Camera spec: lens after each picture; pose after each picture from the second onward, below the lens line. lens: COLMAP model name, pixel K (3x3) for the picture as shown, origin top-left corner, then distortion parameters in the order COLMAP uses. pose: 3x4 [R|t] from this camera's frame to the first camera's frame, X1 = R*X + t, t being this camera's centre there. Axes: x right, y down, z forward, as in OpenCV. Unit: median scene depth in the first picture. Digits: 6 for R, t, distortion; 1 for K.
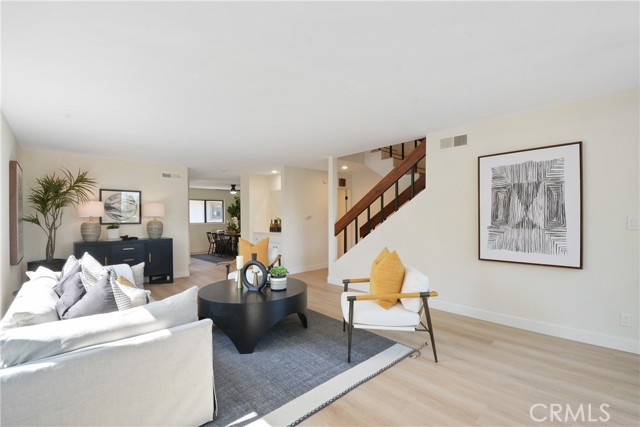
lens RADIAL K [[285.9, 0, 322.2], [0, 285.9, 217.3], [0, 0, 1]] dist [-0.008999, -0.001449]
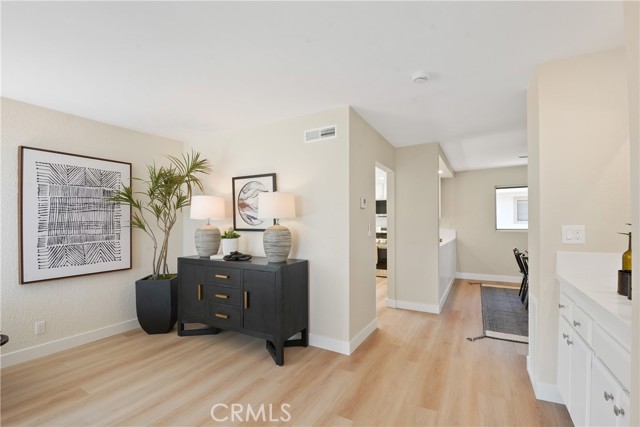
lens RADIAL K [[285.9, 0, 340.8], [0, 285.9, 218.0], [0, 0, 1]] dist [-0.008999, -0.001449]
pose [[0.294079, -0.004873, -0.955769, -0.068712], [0.000261, 0.999987, -0.005018, -0.001157], [0.955781, 0.001226, 0.294077, 1.008023]]
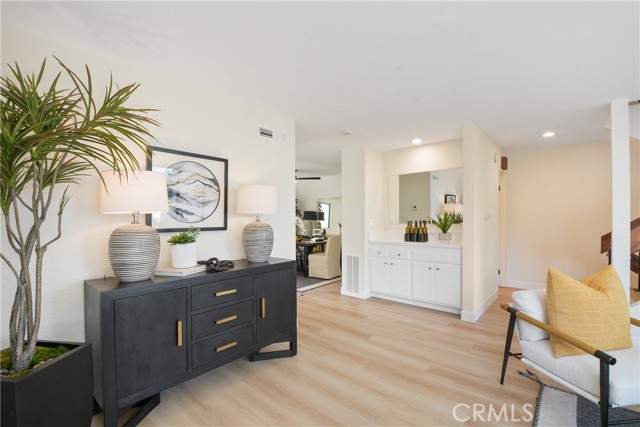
lens RADIAL K [[285.9, 0, 322.5], [0, 285.9, 215.7], [0, 0, 1]] dist [-0.008999, -0.001449]
pose [[0.996418, 0.002842, 0.084518, -0.547356], [-0.002093, 0.999958, -0.008943, 0.003986], [-0.084540, 0.008734, 0.996382, 0.550756]]
